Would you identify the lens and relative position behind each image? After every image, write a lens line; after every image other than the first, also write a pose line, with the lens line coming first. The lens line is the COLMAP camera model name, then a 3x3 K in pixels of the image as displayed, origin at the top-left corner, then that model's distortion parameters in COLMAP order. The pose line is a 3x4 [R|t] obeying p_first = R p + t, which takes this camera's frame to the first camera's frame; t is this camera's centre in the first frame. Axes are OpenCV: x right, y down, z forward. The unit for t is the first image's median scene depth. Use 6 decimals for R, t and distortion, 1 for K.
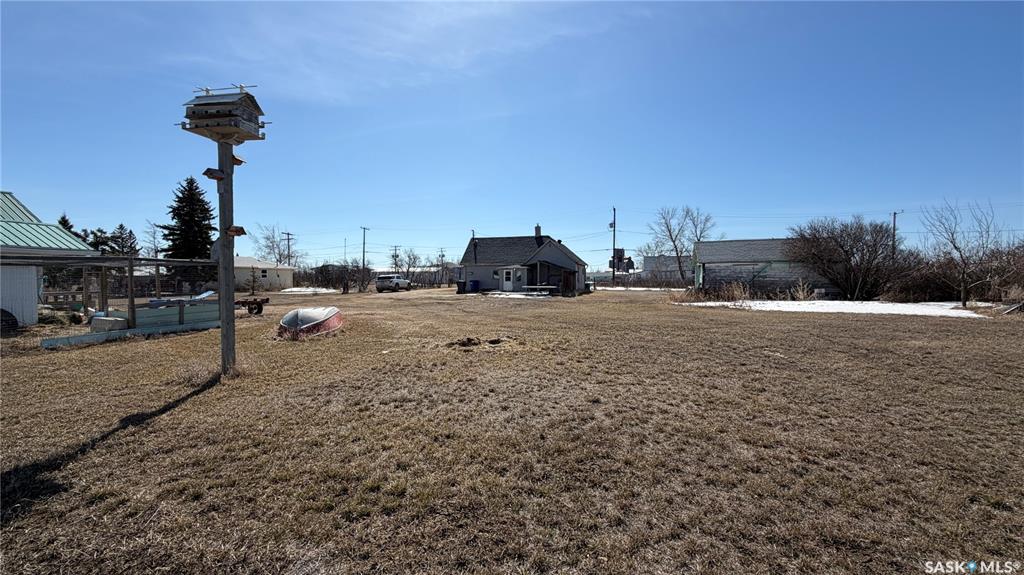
lens RADIAL K [[459.6, 0, 511.0], [0, 459.6, 288.2], [0, 0, 1]] dist [0.004978, 0.000533]
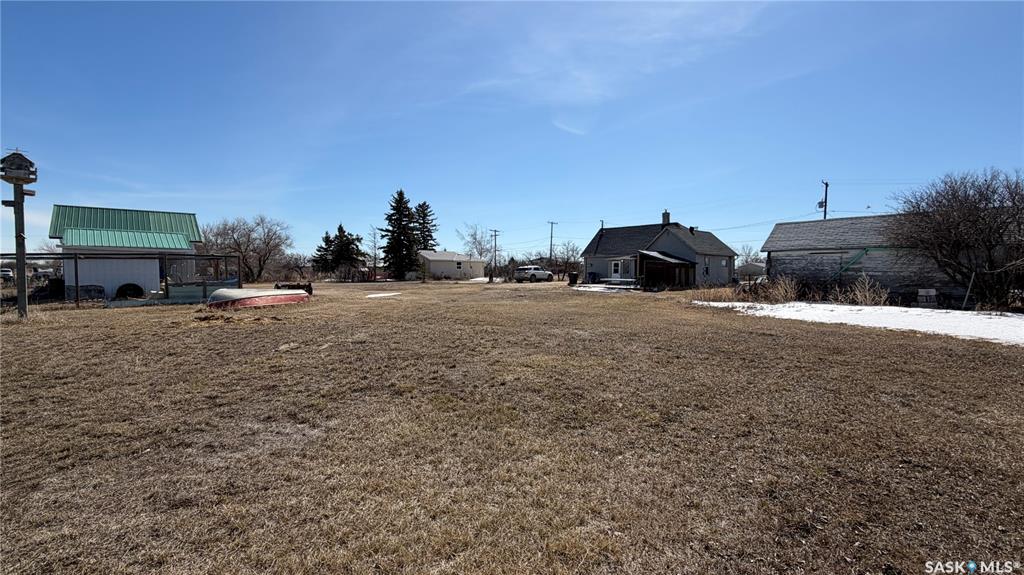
lens RADIAL K [[459.6, 0, 507.5], [0, 459.6, 305.3], [0, 0, 1]] dist [0.004978, 0.000533]
pose [[0.852160, 0.046889, -0.521177, 0.268788], [-0.019141, 0.998104, 0.058498, -0.001265], [0.522932, -0.039874, 0.851442, 0.072618]]
